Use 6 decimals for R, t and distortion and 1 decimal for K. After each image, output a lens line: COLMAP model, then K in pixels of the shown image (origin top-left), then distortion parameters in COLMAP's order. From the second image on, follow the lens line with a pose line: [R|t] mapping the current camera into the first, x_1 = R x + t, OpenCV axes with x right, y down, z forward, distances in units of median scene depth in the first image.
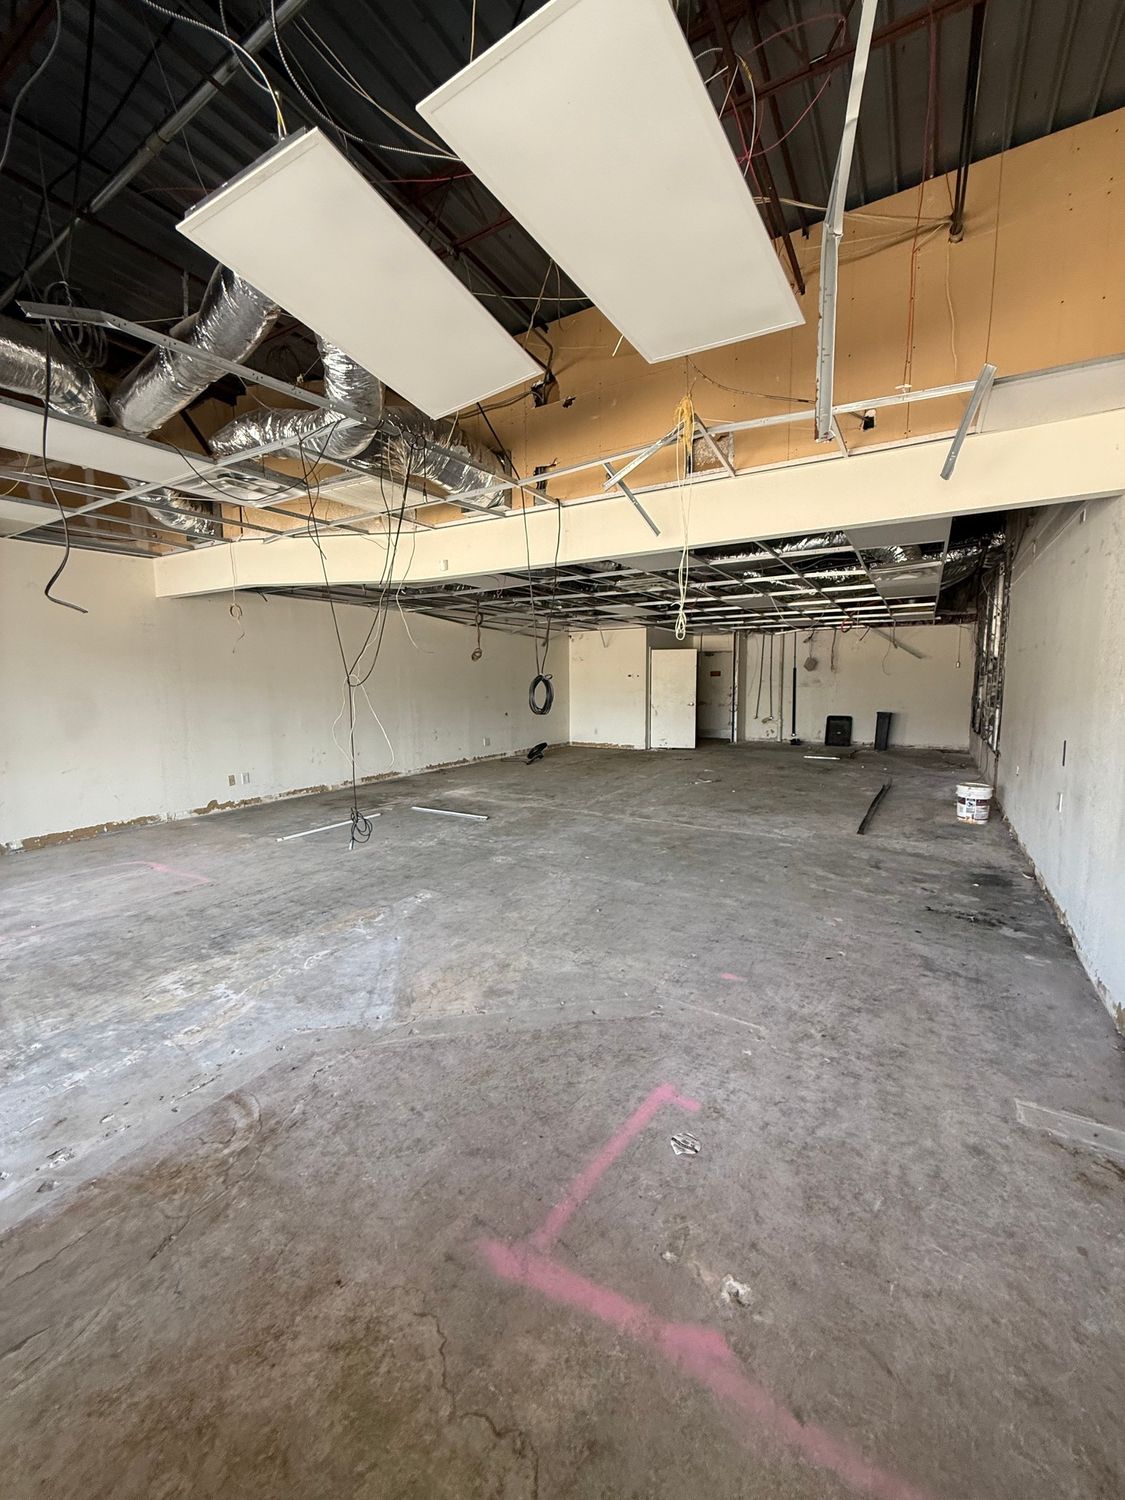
lens RADIAL K [[597.9, 0, 564.8], [0, 597.9, 749.7], [0, 0, 1]] dist [-0.002065, 0.001067]
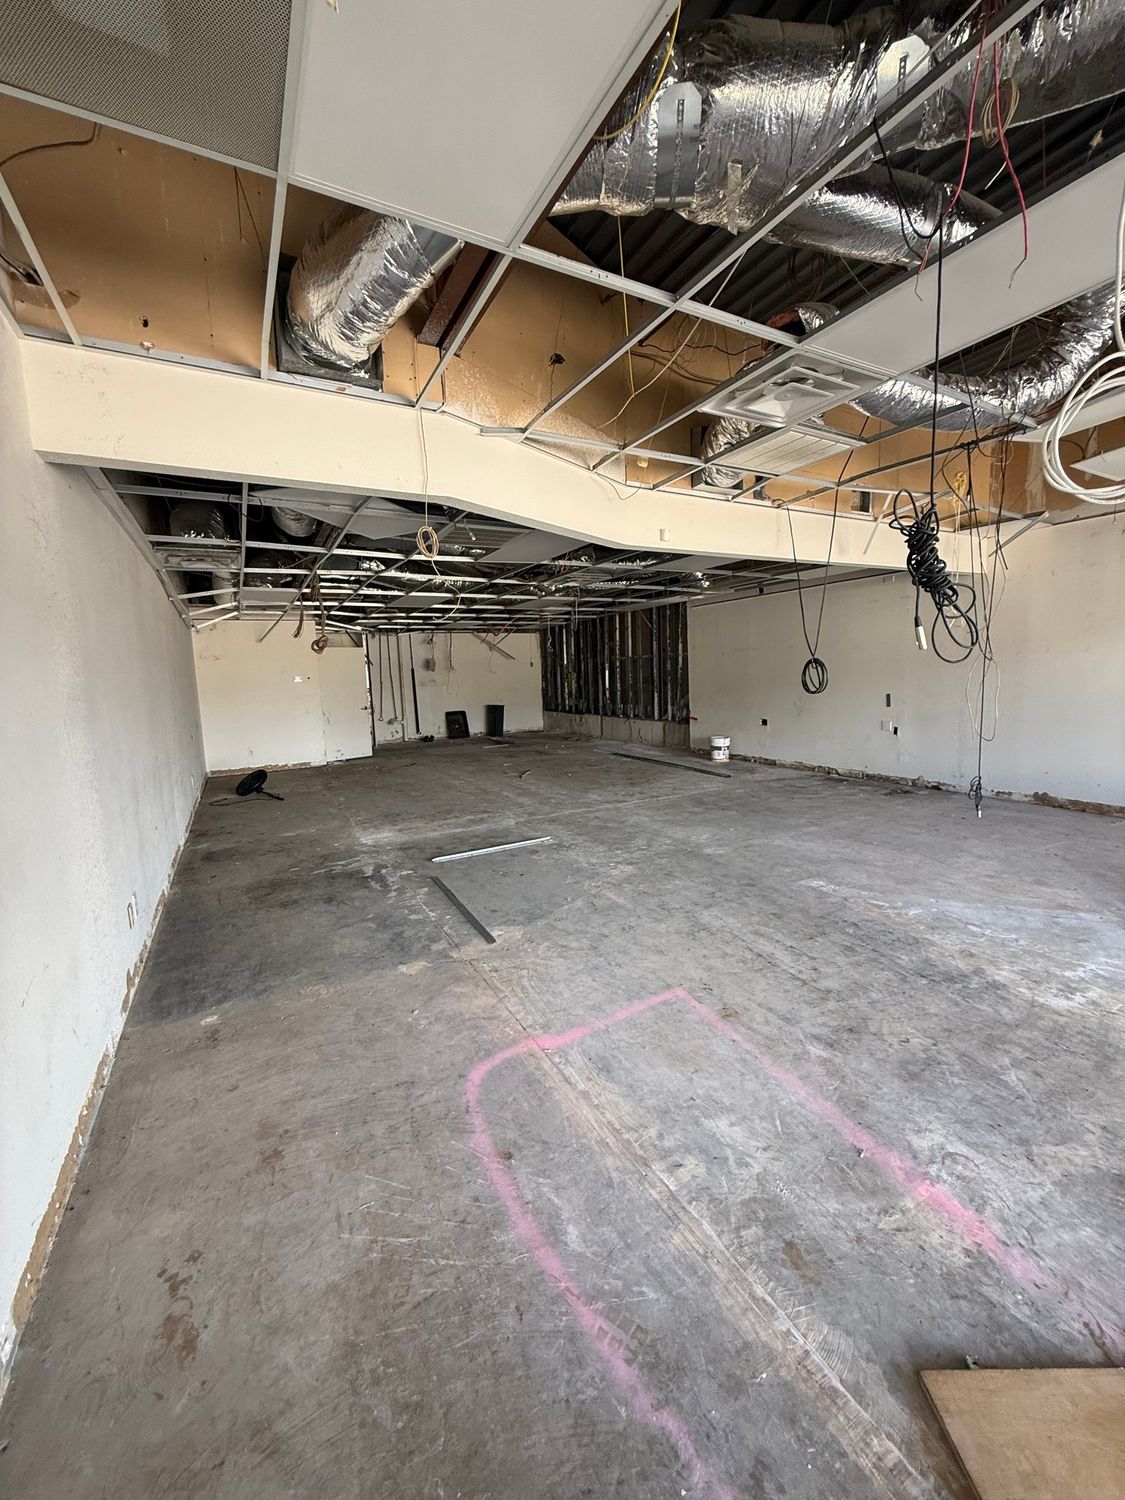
lens RADIAL K [[597.9, 0, 565.3], [0, 597.9, 746.1], [0, 0, 1]] dist [-0.002065, 0.001067]
pose [[0.509065, -0.117058, 0.852731, -1.271856], [0.133918, 0.989416, 0.055875, -0.088105], [-0.850247, 0.085752, 0.519353, 0.842146]]
